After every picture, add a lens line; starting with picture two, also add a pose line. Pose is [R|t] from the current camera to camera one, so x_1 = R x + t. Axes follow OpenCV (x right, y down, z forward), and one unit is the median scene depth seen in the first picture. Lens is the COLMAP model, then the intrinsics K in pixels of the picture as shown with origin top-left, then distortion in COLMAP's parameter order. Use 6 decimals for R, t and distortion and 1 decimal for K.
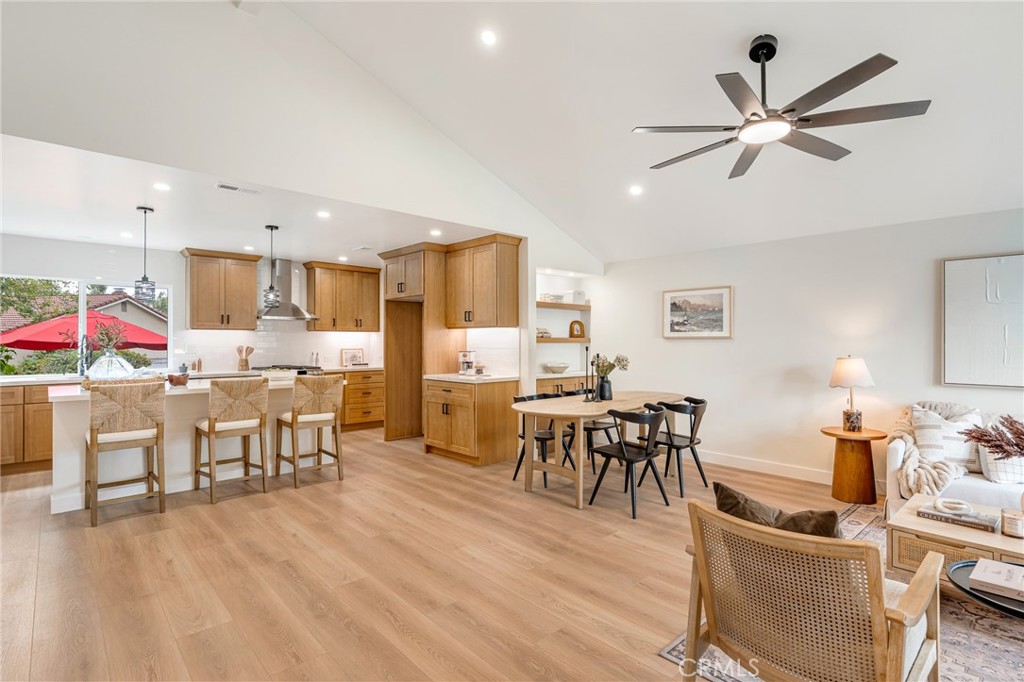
lens RADIAL K [[500.6, 0, 512.0], [0, 500.6, 341.0], [0, 0, 1]] dist [-0.005695, -0.000473]
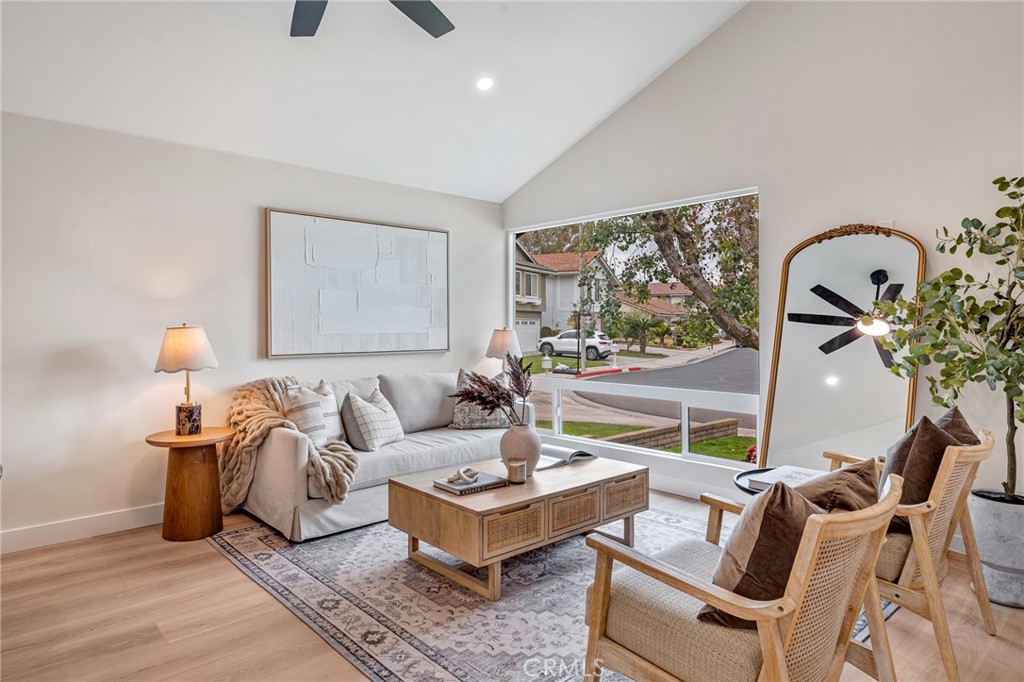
lens RADIAL K [[609.4, 0, 512.0], [0, 609.4, 341.0], [0, 0, 1]] dist [-0.004511, 0.001235]
pose [[-0.010943, -0.020921, 0.999721, -0.105533], [0.000057, 0.999781, 0.020923, 0.024323], [-0.999940, 0.000286, -0.010939, 0.391037]]
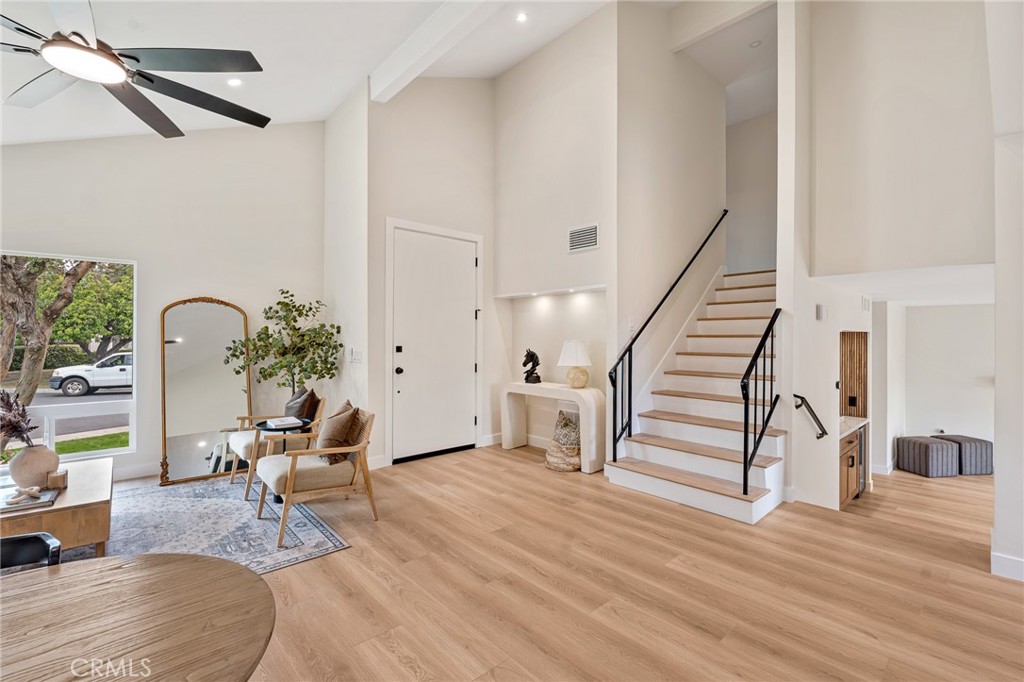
lens RADIAL K [[447.5, 0, 512.6], [0, 447.5, 338.6], [0, 0, 1]] dist [-0.005581, -0.000603]
pose [[-0.999942, 0.000260, 0.010812, -0.074913], [0.000308, 0.999990, 0.004441, -0.004016], [-0.010811, 0.004444, -0.999932, 0.819064]]
